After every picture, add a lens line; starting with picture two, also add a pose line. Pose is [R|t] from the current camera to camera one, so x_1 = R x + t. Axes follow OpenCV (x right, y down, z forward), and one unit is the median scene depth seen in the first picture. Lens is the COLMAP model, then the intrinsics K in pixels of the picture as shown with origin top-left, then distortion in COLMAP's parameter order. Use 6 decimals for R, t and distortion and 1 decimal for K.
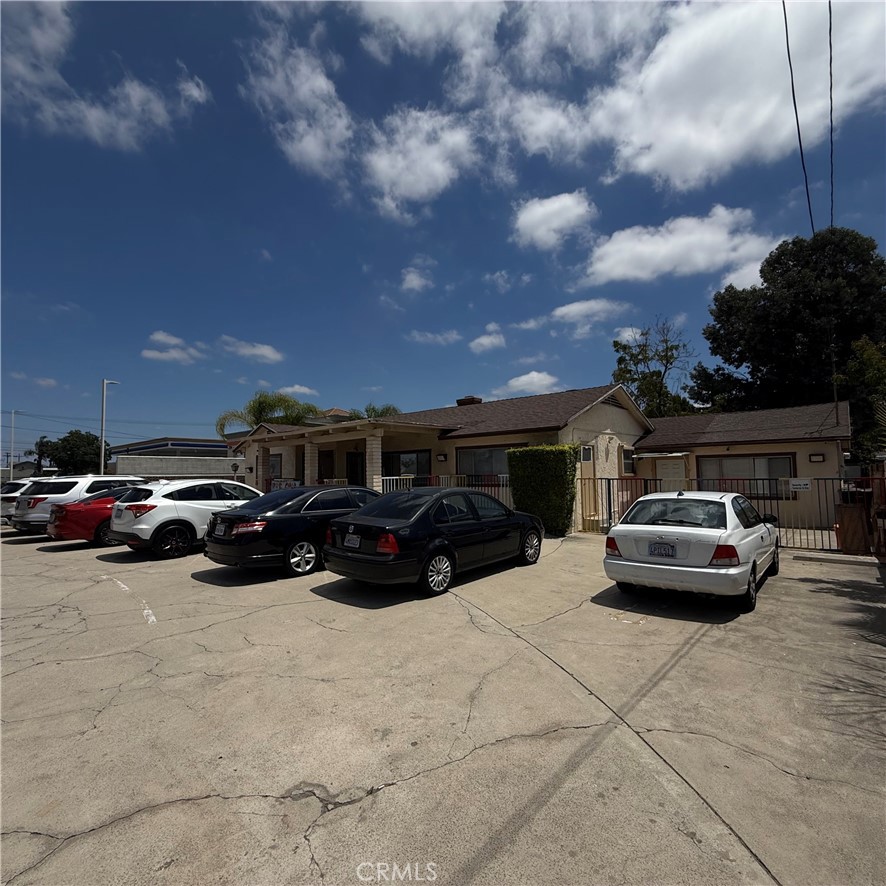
lens RADIAL K [[467.2, 0, 441.6], [0, 467.2, 441.2], [0, 0, 1]] dist [0.000921, -0.005988]
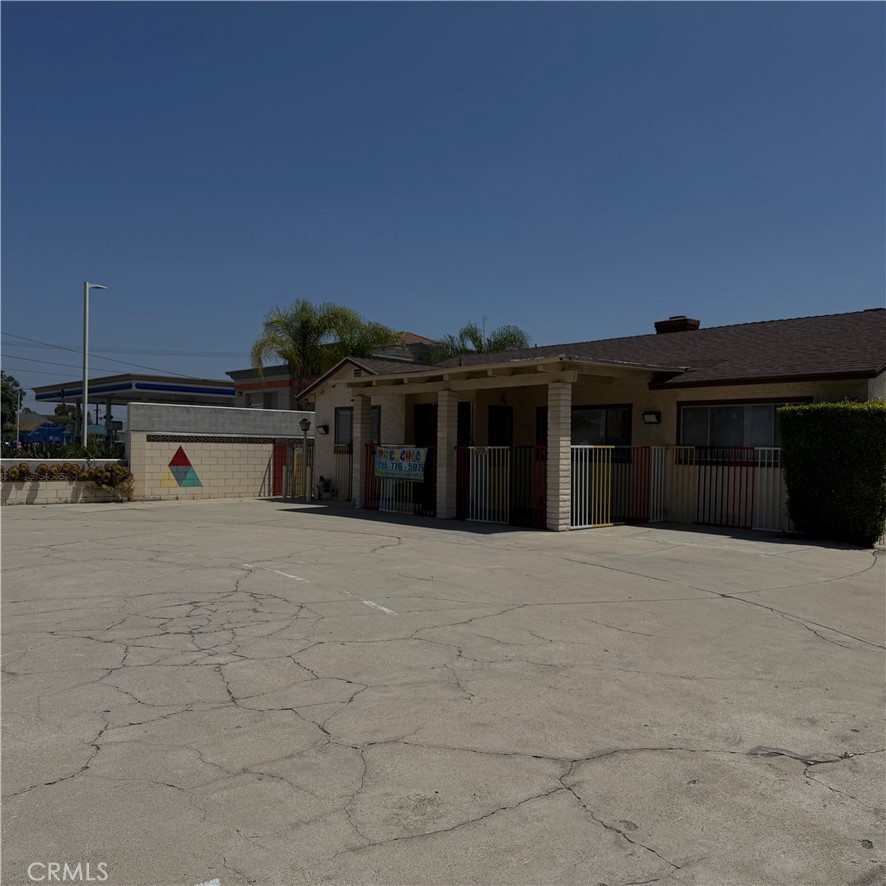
lens RADIAL K [[823.9, 0, 440.0], [0, 823.9, 447.6], [0, 0, 1]] dist [0.043987, 0.000000]
pose [[0.990966, 0.030119, -0.130690, -0.158201], [-0.020658, 0.997107, 0.073156, -0.000027], [0.132516, -0.069796, 0.988720, -0.159820]]
